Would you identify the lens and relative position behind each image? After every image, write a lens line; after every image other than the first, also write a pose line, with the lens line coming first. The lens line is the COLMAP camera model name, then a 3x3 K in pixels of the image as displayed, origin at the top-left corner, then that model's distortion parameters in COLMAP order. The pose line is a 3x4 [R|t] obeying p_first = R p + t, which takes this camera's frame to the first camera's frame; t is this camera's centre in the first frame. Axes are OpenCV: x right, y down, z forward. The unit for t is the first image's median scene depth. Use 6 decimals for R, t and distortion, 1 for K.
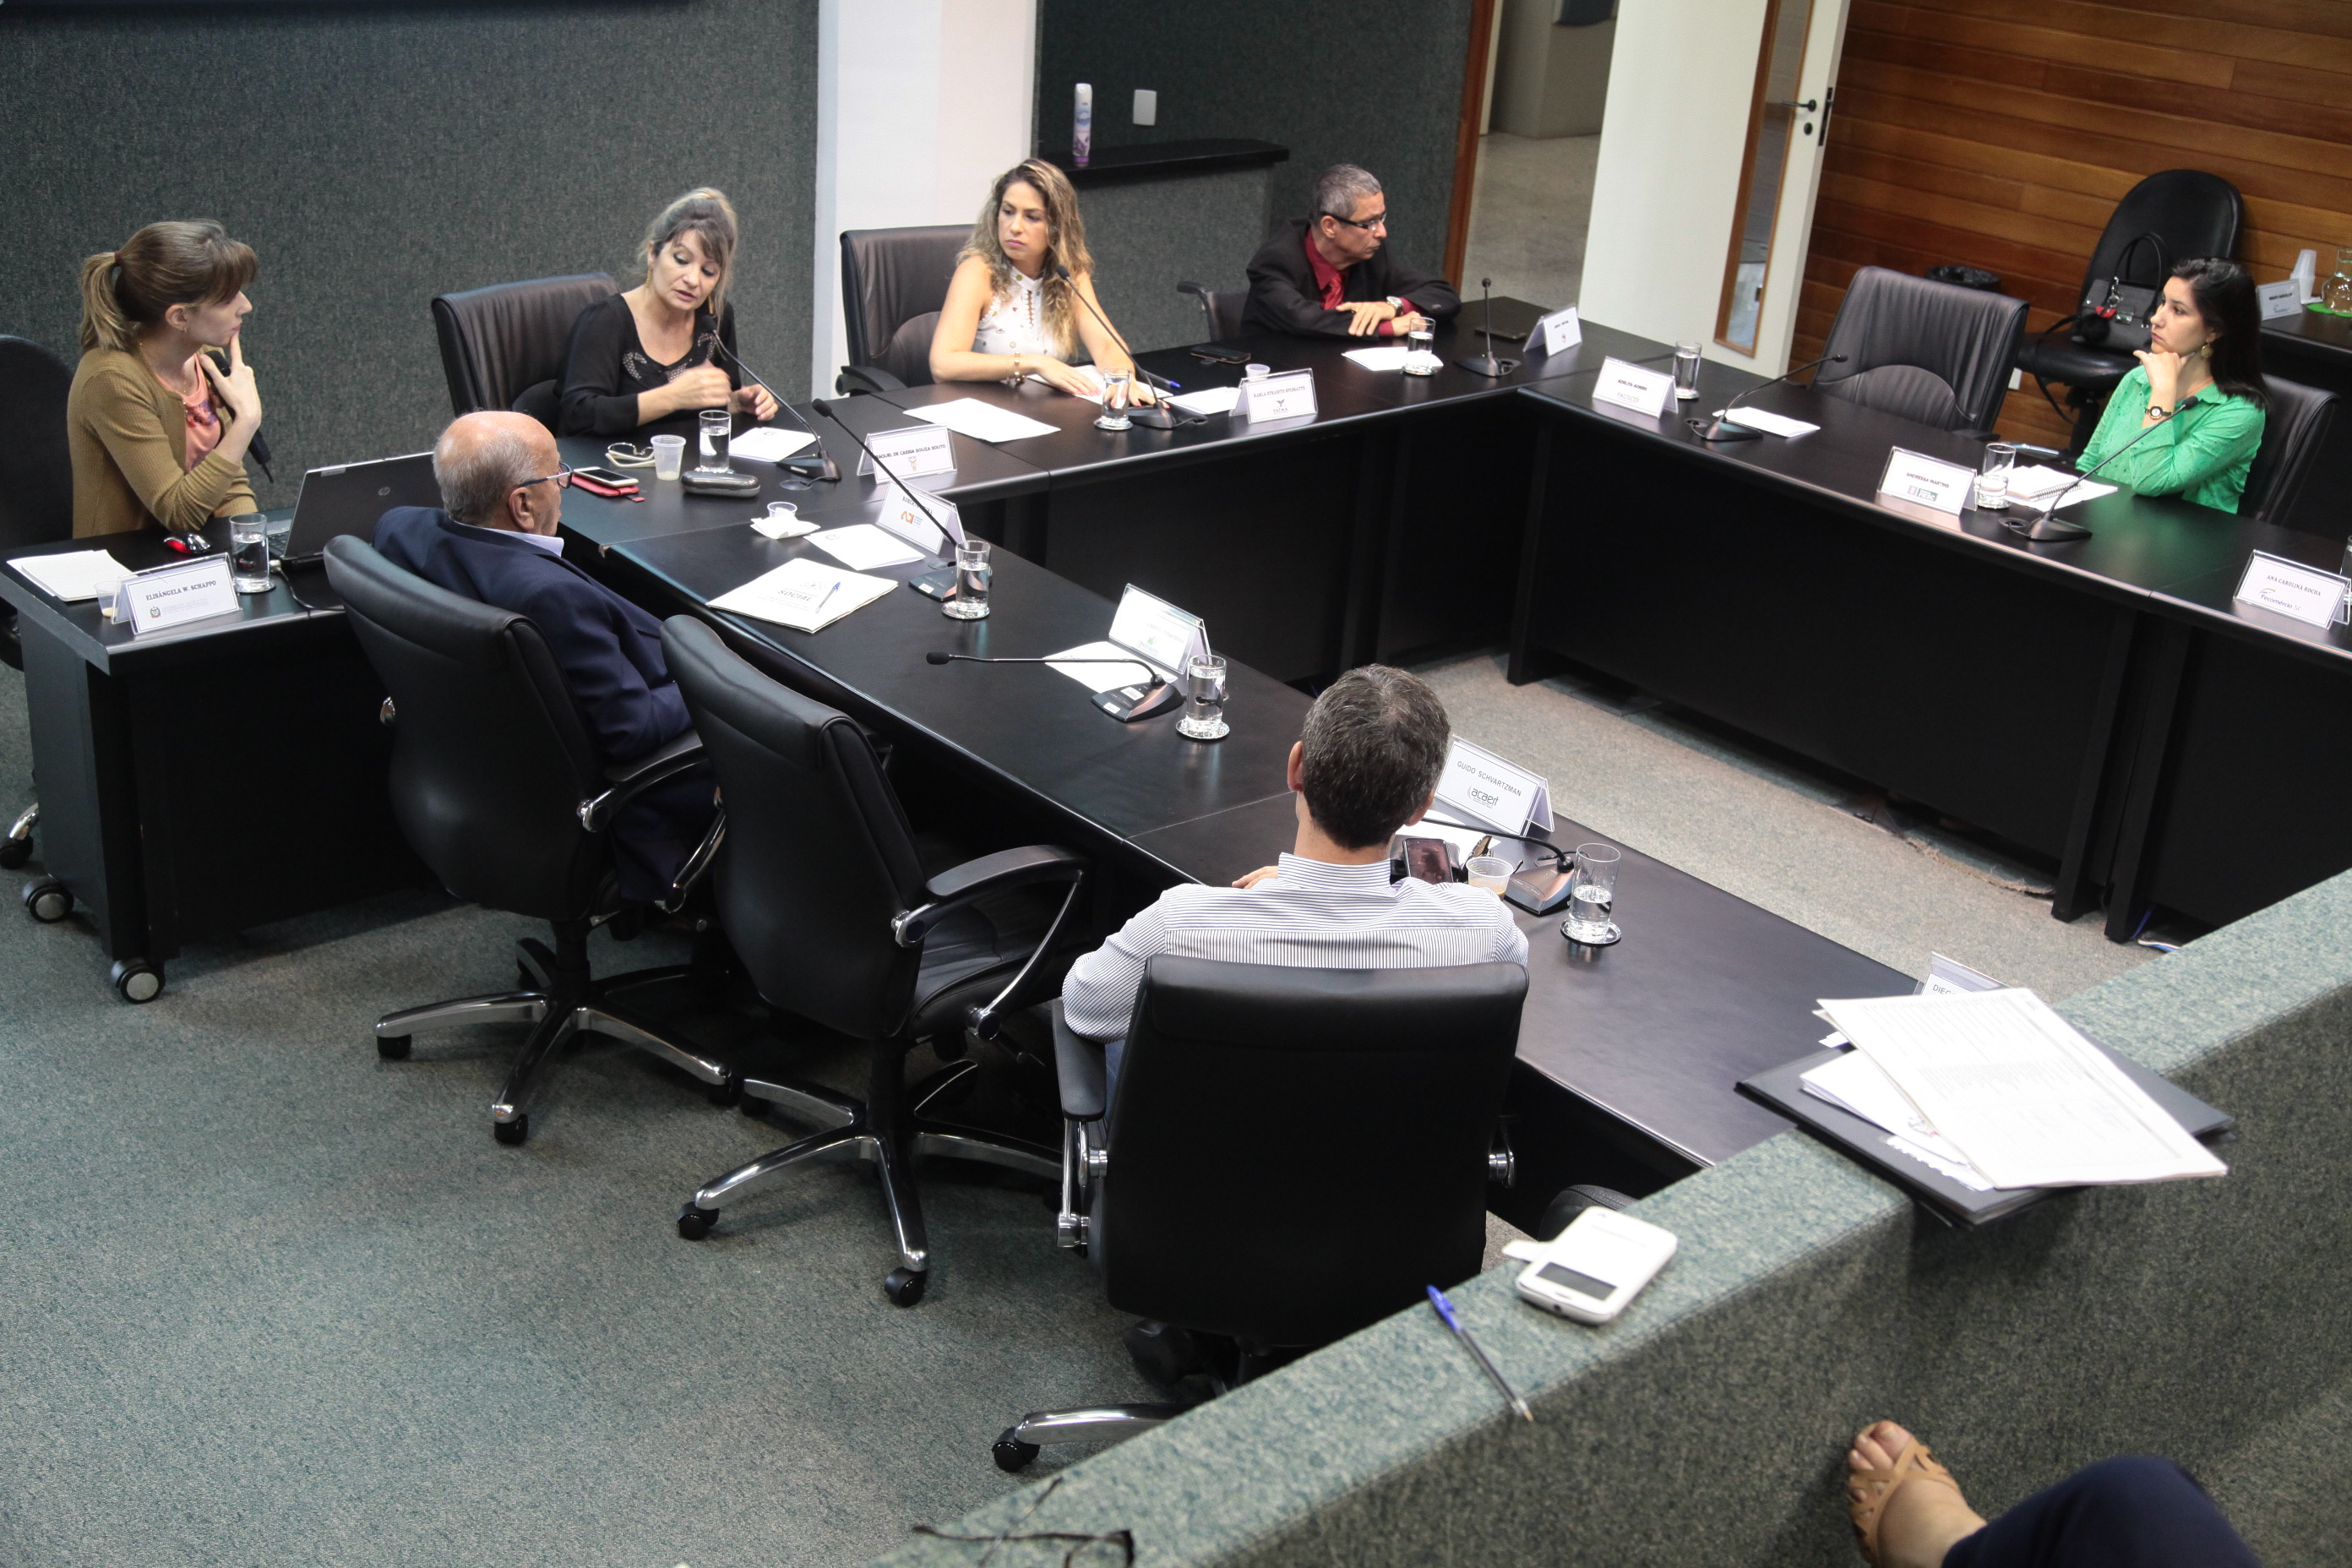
lens RADIAL K [[2747.9, 0, 1172.1], [0, 2747.9, 797.6], [0, 0, 1]] dist [0.071657, 0.101423]
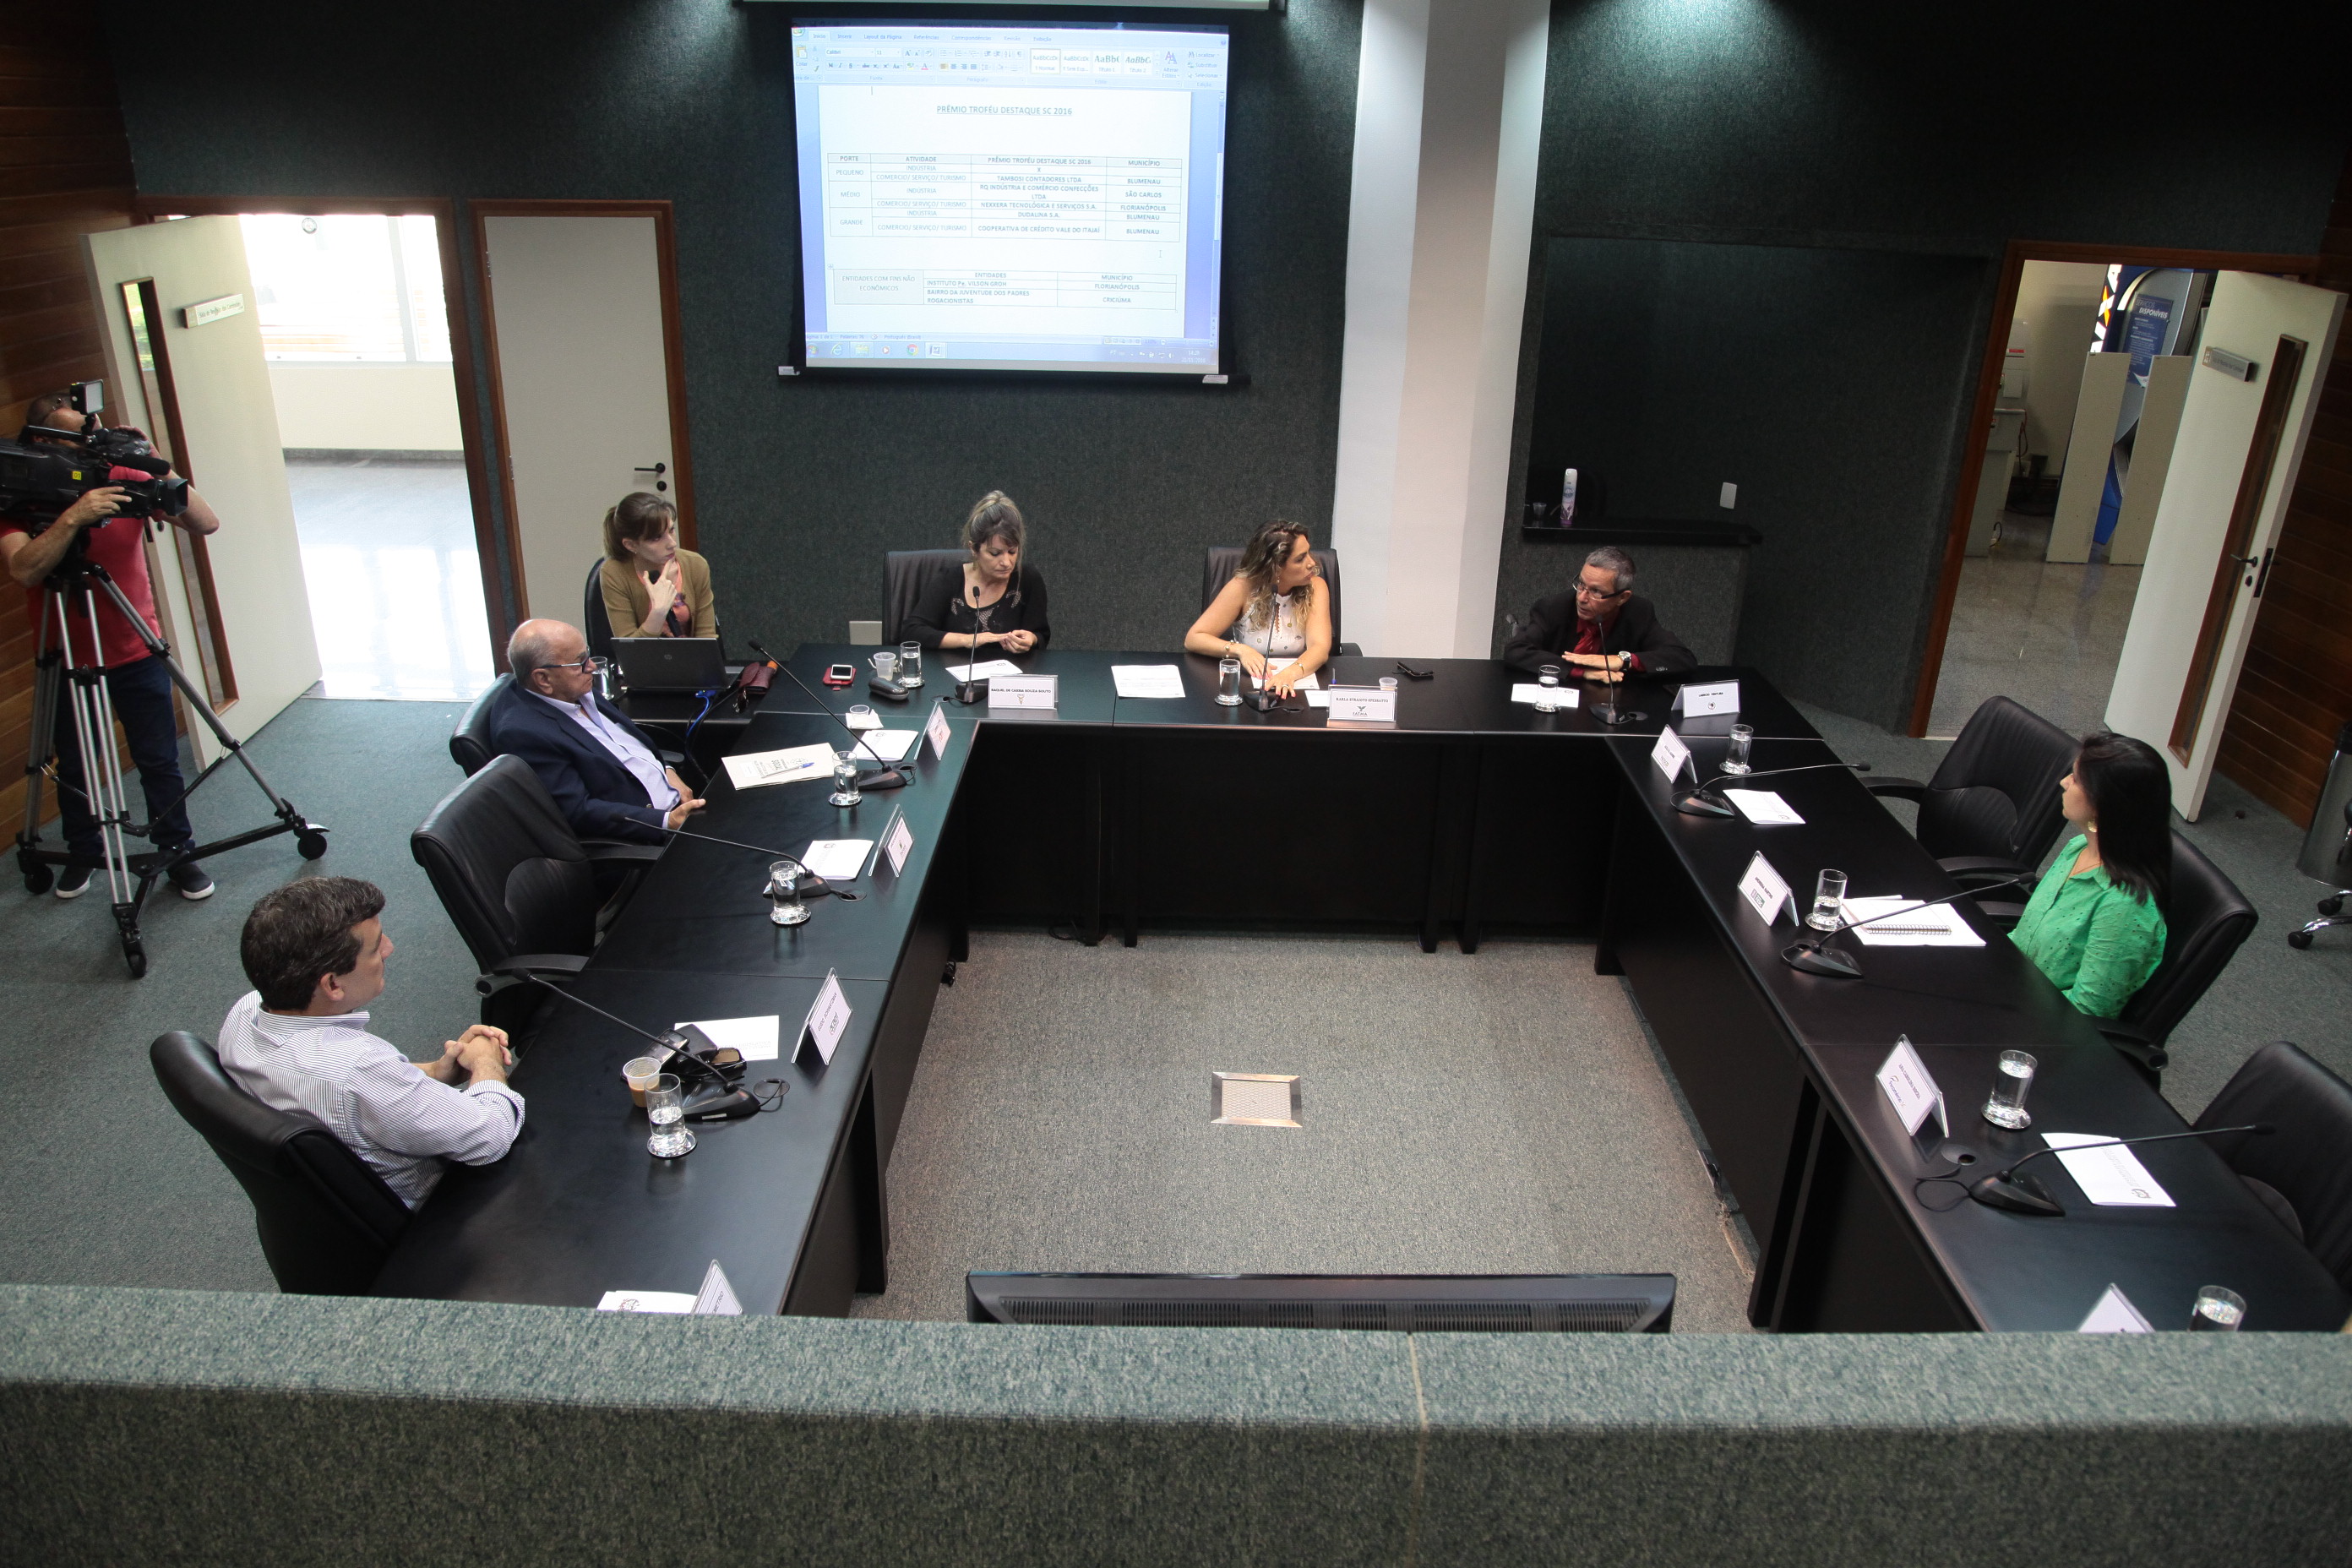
lens RADIAL K [[1619.4, 0, 1181.6], [0, 1619.4, 789.5], [0, 0, 1]] dist [-0.124273, 0.068111]
pose [[0.751073, 0.211228, -0.625518, 0.459193], [-0.238078, 0.970346, 0.041806, -0.117958], [0.615799, 0.117523, 0.779089, 0.362546]]
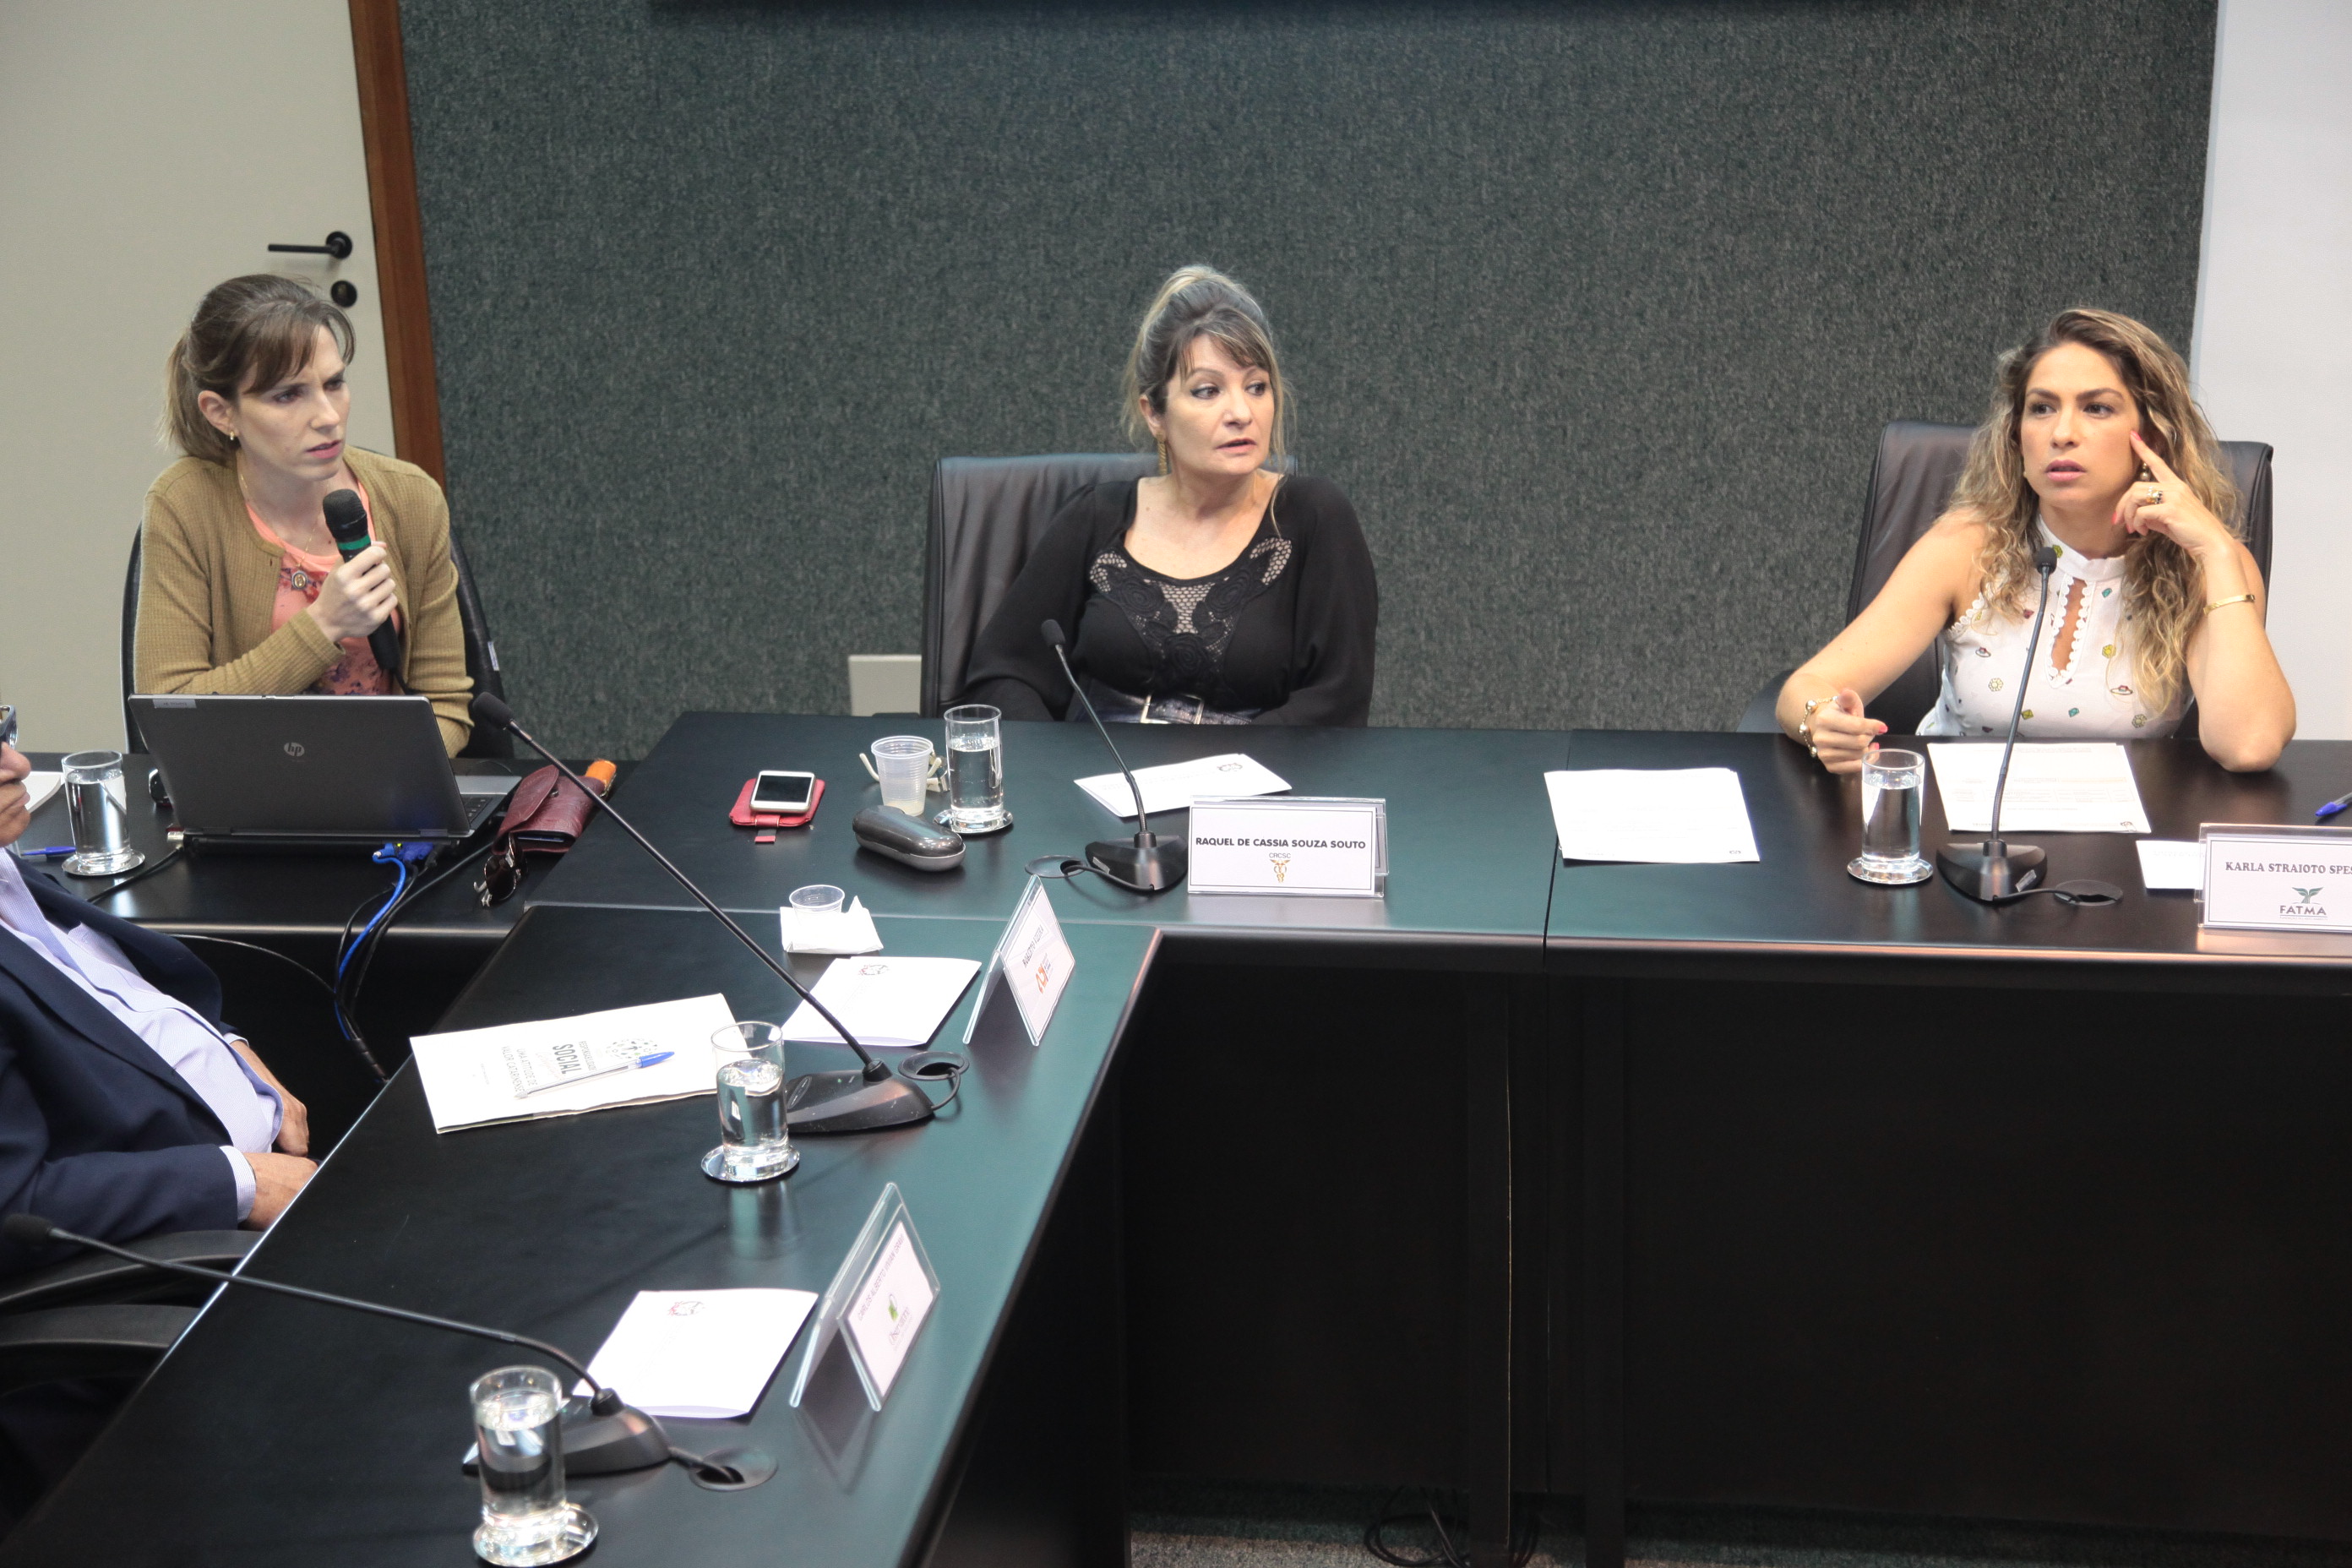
lens RADIAL K [[3923.0, 0, 1170.3], [0, 3923.0, 794.2], [0, 0, 1]] dist [0.219439, 0.043019]
pose [[0.649534, 0.161234, -0.743041, 0.382301], [-0.233879, 0.972244, 0.006523, -0.121011], [0.723468, 0.169545, 0.669215, 0.457908]]
